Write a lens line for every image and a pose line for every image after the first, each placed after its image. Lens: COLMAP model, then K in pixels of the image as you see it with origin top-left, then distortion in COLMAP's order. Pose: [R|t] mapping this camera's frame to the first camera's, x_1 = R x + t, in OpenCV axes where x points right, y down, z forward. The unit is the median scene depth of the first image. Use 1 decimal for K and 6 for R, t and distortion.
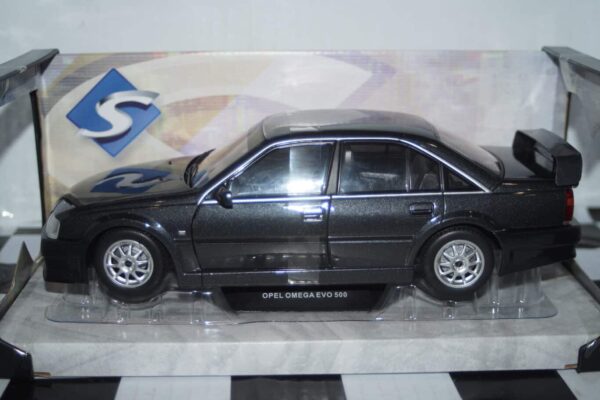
lens RADIAL K [[849.4, 0, 300.0], [0, 849.4, 200.0], [0, 0, 1]] dist [-0.032208, -0.024669]
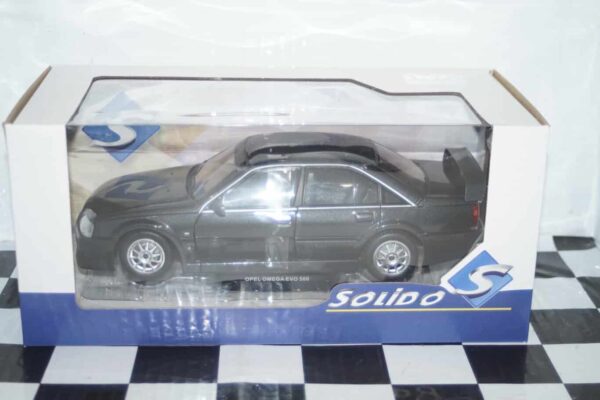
lens RADIAL K [[959.1, 0, 300.0], [0, 959.1, 200.0], [0, 0, 1]] dist [0.033433, -0.013440]
pose [[0.999156, 0.009469, 0.039972, -0.020227], [-0.011943, 0.997999, 0.062092, -0.108101], [-0.039304, -0.062517, 0.997270, -0.504211]]
